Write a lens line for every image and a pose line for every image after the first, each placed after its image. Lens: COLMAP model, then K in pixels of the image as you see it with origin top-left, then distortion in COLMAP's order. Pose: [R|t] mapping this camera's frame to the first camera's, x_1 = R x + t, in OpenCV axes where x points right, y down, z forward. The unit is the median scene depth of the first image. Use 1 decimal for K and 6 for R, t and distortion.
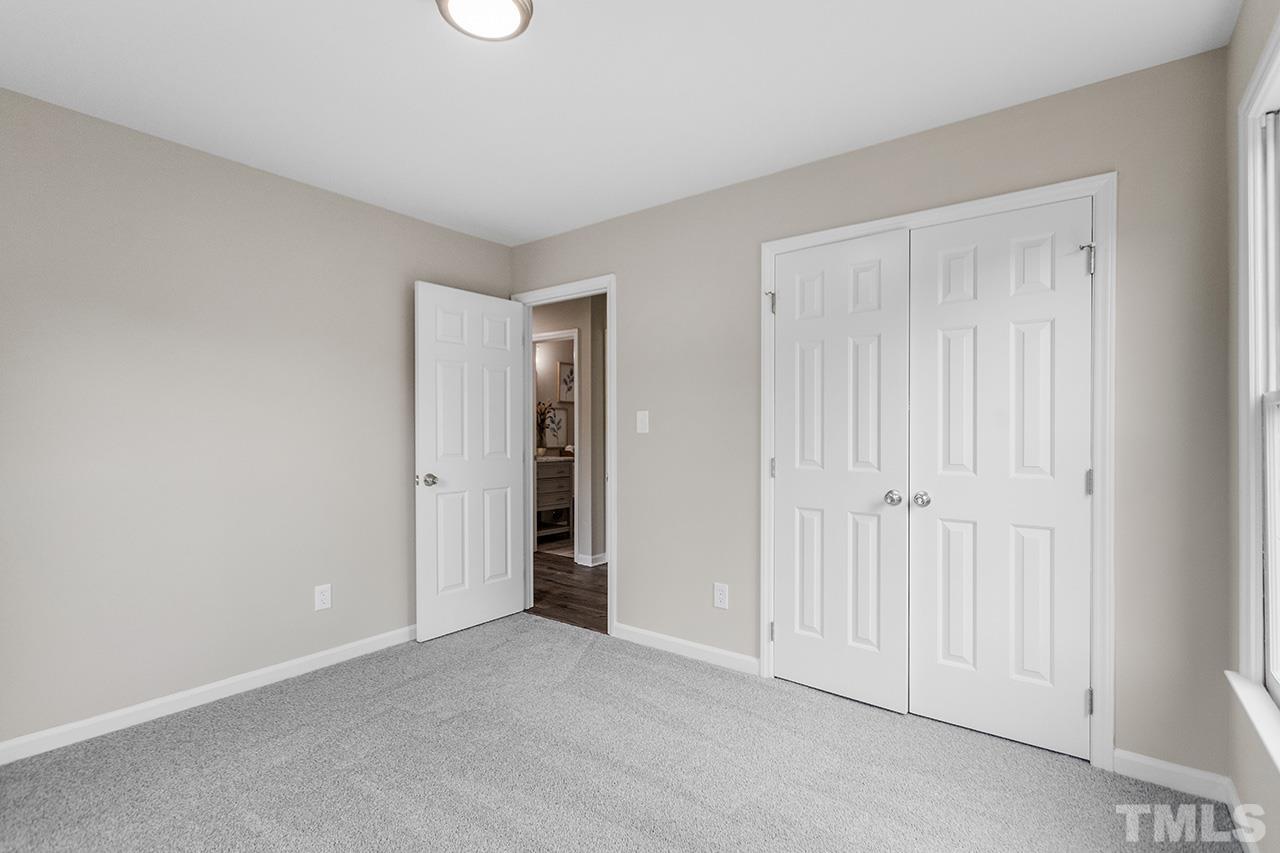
lens RADIAL K [[603.7, 0, 646.8], [0, 603.7, 436.3], [0, 0, 1]] dist [0.013161, 0.000893]
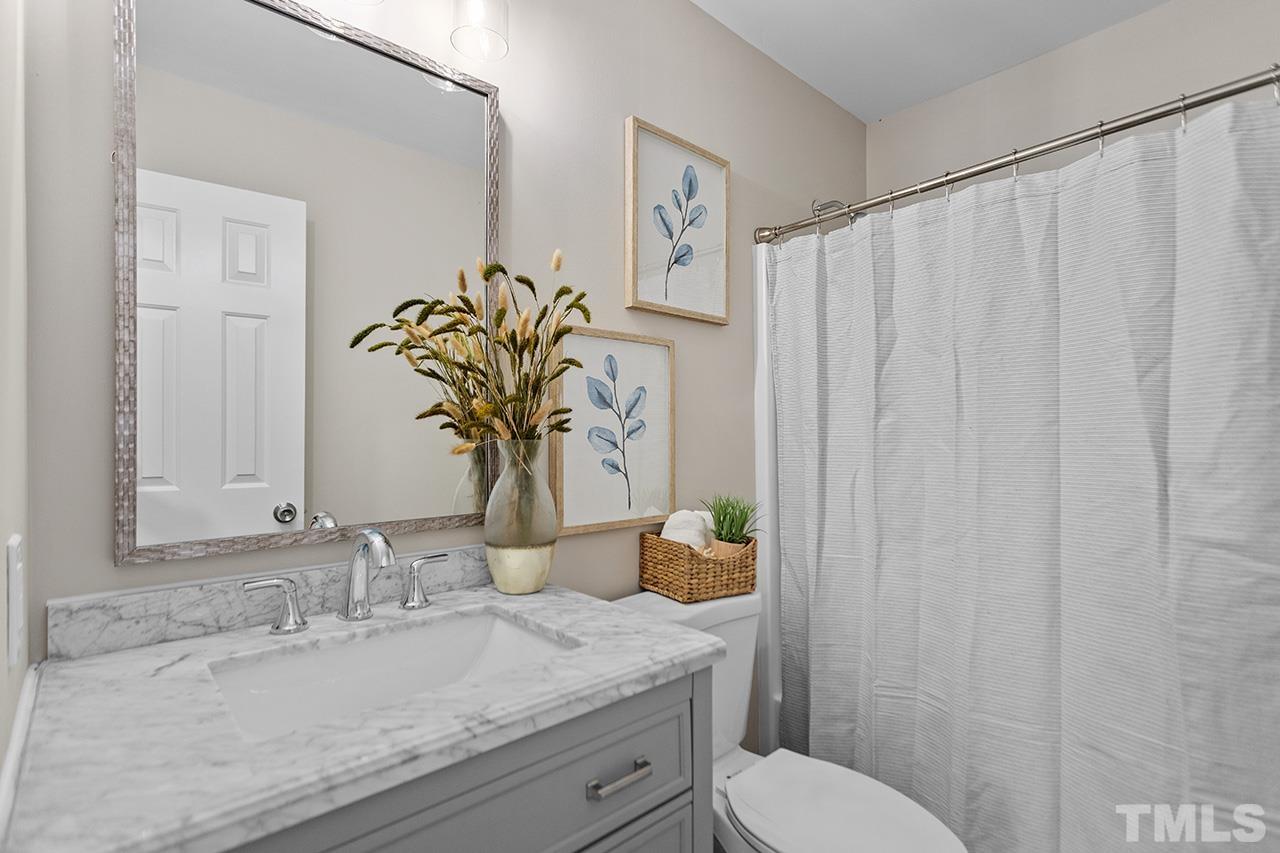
lens RADIAL K [[603.7, 0, 635.4], [0, 603.7, 433.8], [0, 0, 1]] dist [0.013161, 0.000893]
pose [[0.982446, -0.012994, -0.186095, -0.105781], [0.010161, 0.999818, -0.016170, -0.009041], [0.186271, 0.013996, 0.982399, 0.792028]]
